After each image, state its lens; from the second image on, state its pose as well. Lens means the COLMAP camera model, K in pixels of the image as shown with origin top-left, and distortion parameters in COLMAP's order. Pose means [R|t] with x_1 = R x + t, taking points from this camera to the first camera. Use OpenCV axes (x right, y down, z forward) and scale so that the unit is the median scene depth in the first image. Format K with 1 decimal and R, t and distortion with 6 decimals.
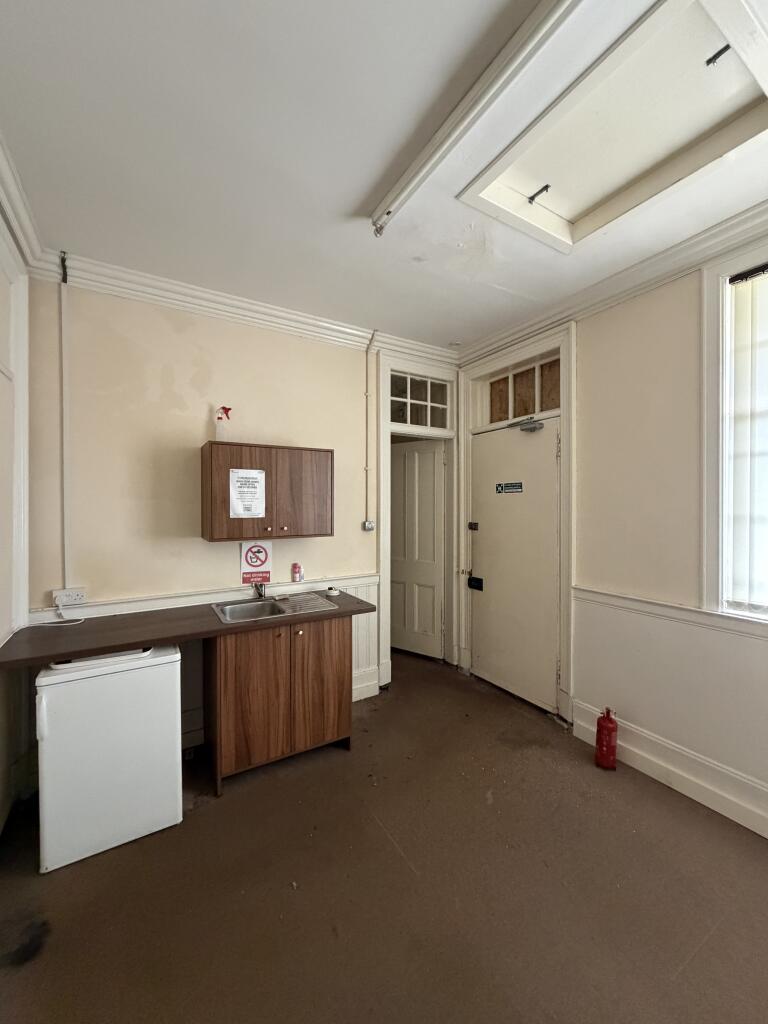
lens RADIAL K [[405.1, 0, 383.2], [0, 405.1, 509.2], [0, 0, 1]] dist [0.000389, -0.000571]
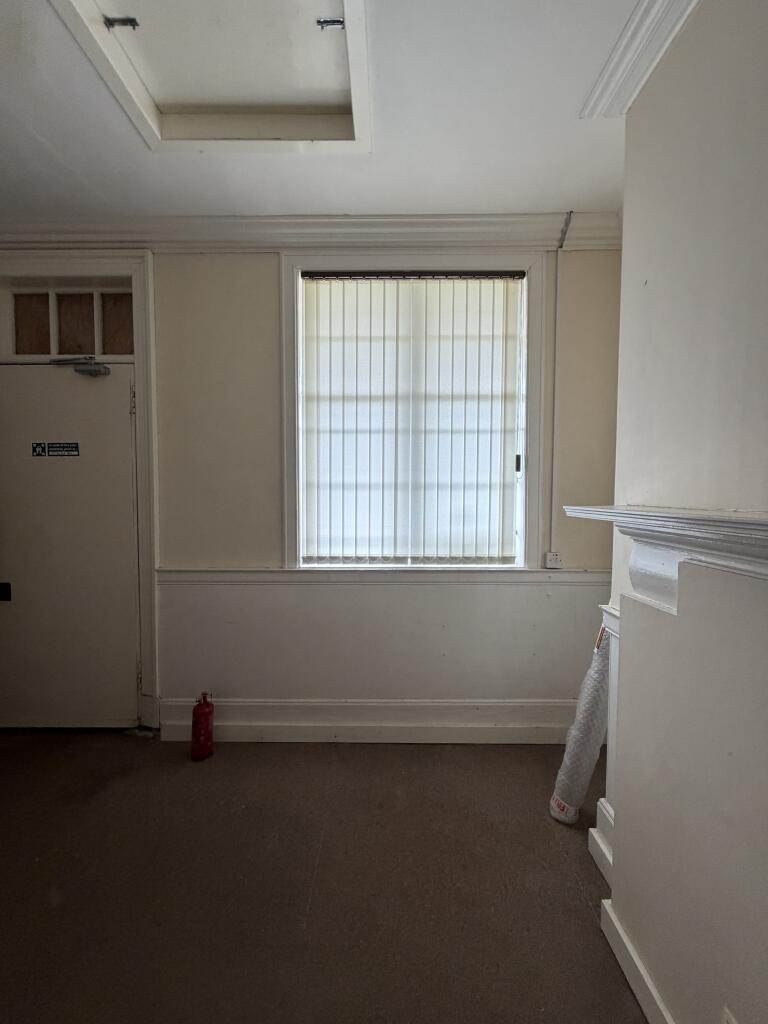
lens RADIAL K [[405.1, 0, 382.5], [0, 405.1, 509.8], [0, 0, 1]] dist [0.000389, -0.000571]
pose [[0.518620, -0.029398, 0.854499, -0.007848], [0.004492, 0.999489, 0.031660, 0.041517], [-0.854993, -0.012581, 0.518487, 0.155903]]
